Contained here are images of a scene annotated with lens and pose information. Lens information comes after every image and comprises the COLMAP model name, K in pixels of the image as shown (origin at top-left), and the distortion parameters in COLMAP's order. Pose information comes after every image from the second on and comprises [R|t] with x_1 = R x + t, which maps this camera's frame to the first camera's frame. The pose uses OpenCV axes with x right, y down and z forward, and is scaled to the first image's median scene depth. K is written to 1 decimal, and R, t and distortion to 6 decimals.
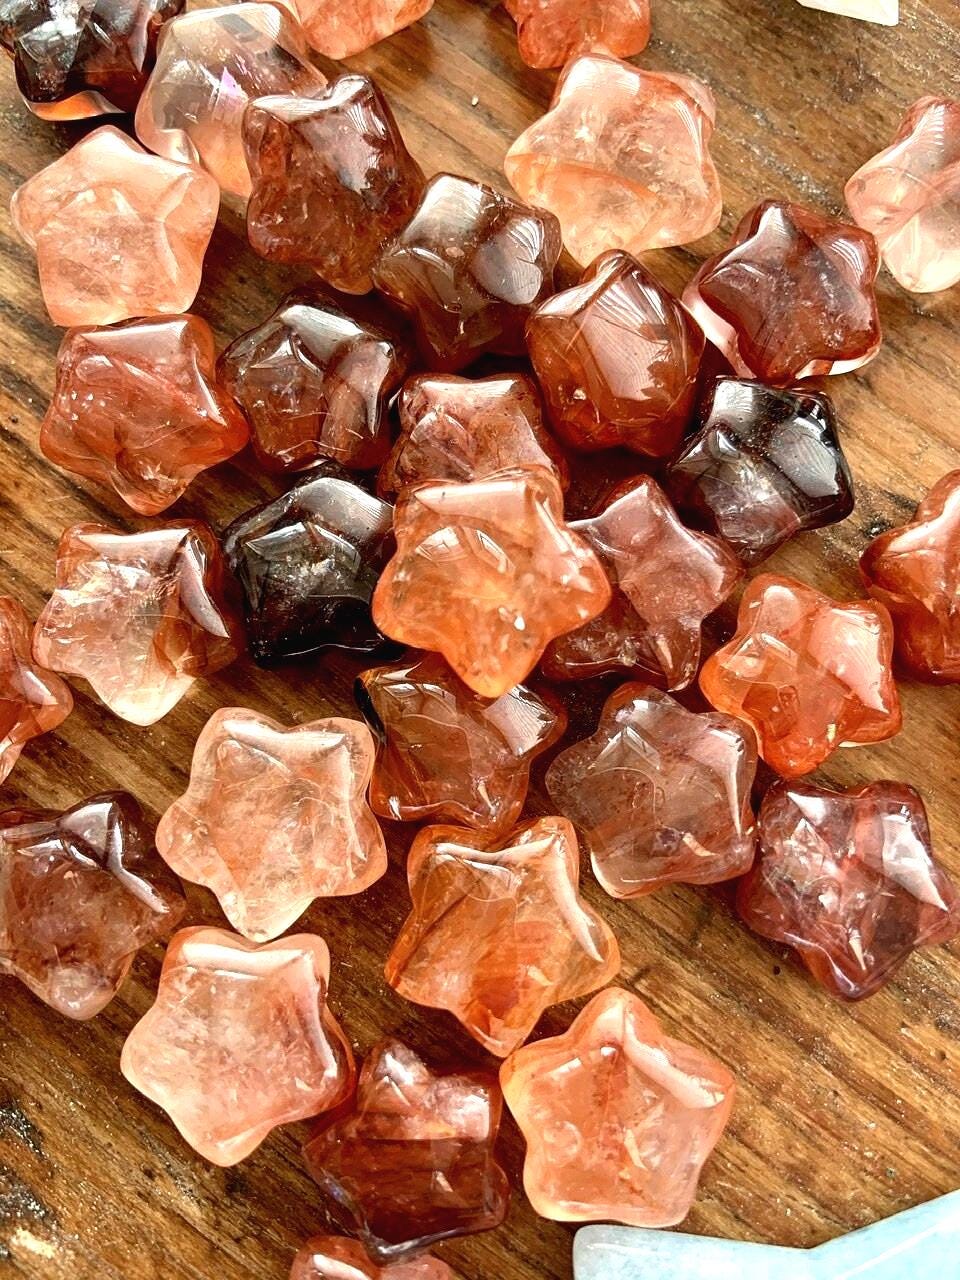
lens RADIAL K [[1084.1, 0, 480.3], [0, 1084.1, 598.9], [0, 0, 1]] dist [0.065635, -0.165318]
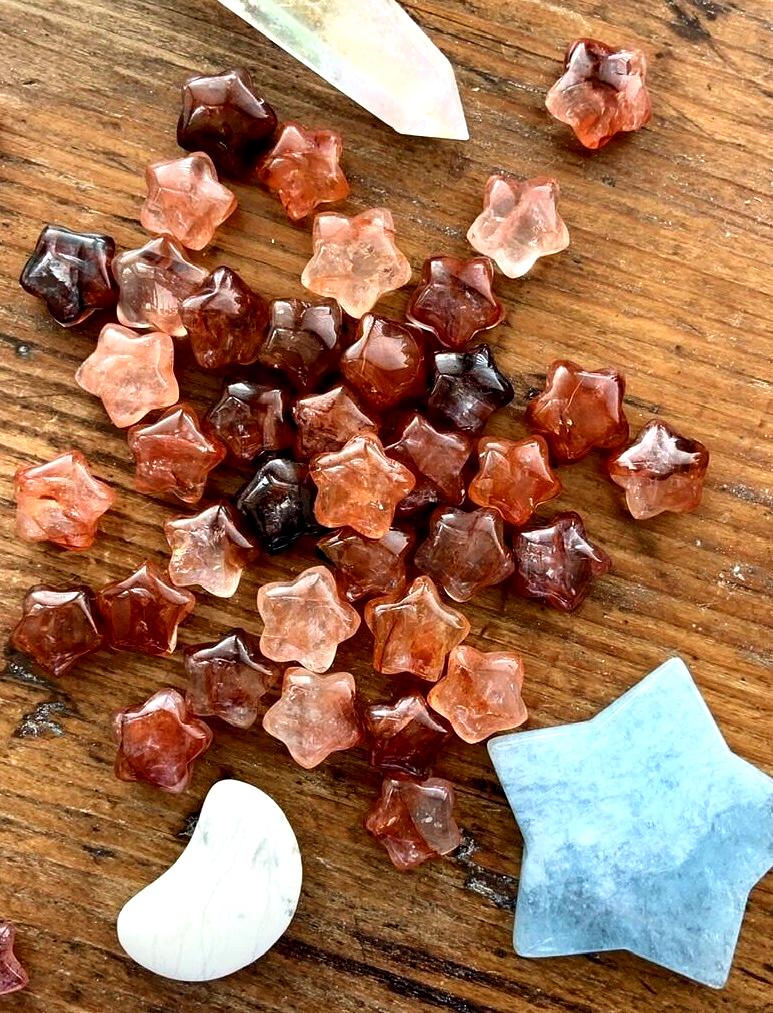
lens RADIAL K [[1158.5, 0, 384.8], [0, 1158.5, 508.9], [0, 0, 1]] dist [0.029480, 0.000000]
pose [[0.949152, -0.314665, -0.009767, 0.060458], [0.312201, 0.936824, 0.157770, -0.313351], [-0.040495, -0.152797, 0.987428, -1.255216]]
